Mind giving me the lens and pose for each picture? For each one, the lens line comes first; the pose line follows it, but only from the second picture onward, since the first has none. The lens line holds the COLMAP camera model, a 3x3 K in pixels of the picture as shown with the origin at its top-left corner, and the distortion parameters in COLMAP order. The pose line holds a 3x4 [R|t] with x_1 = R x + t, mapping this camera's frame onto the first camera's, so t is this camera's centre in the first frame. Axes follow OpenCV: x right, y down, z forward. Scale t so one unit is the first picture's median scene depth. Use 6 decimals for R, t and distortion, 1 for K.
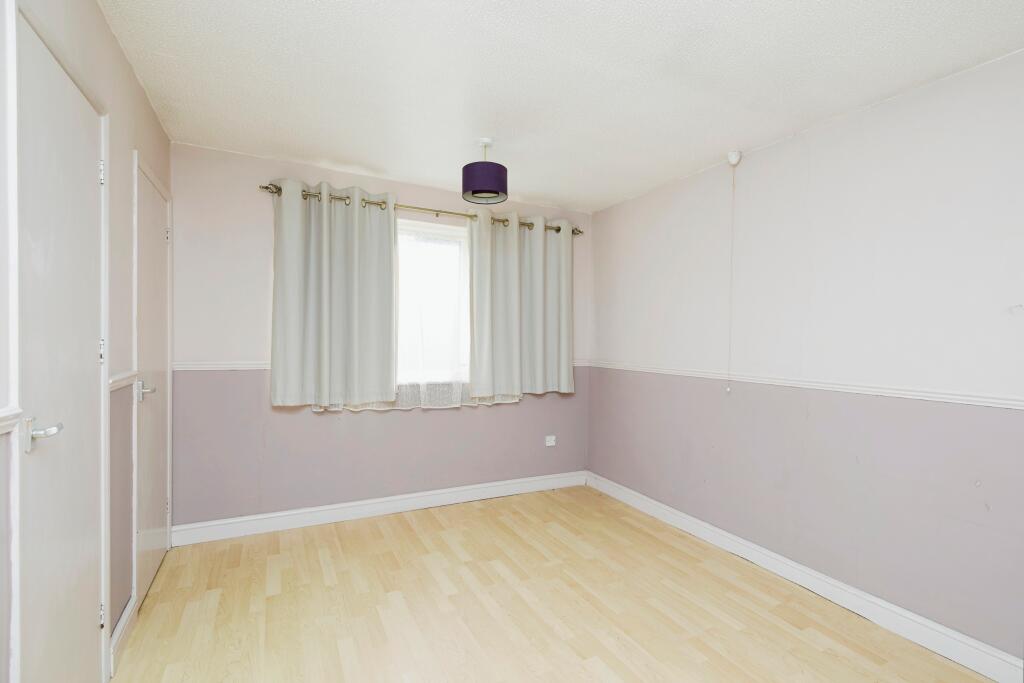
lens RADIAL K [[469.5, 0, 532.2], [0, 469.5, 343.8], [0, 0, 1]] dist [0.000058, 0.000008]
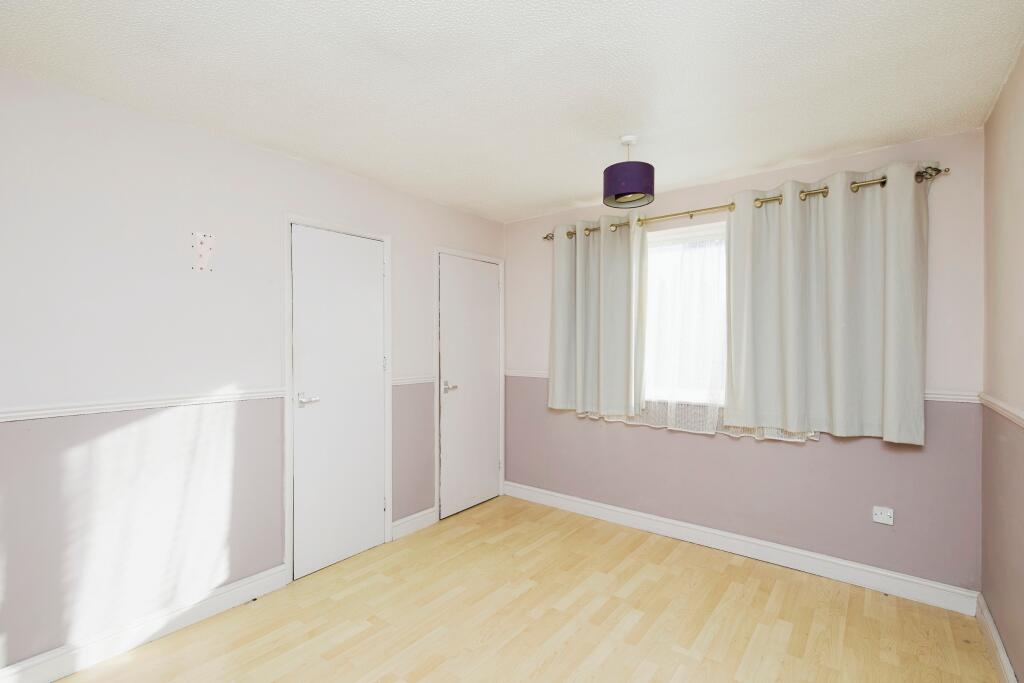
lens RADIAL K [[470.8, 0, 512.0], [0, 470.8, 341.5], [0, 0, 1]] dist [0.001151, 0.000233]
pose [[0.412224, -0.018669, -0.910891, 0.490681], [-0.003499, 0.999750, -0.022073, -0.013765], [0.911076, 0.012286, 0.412055, 0.328123]]
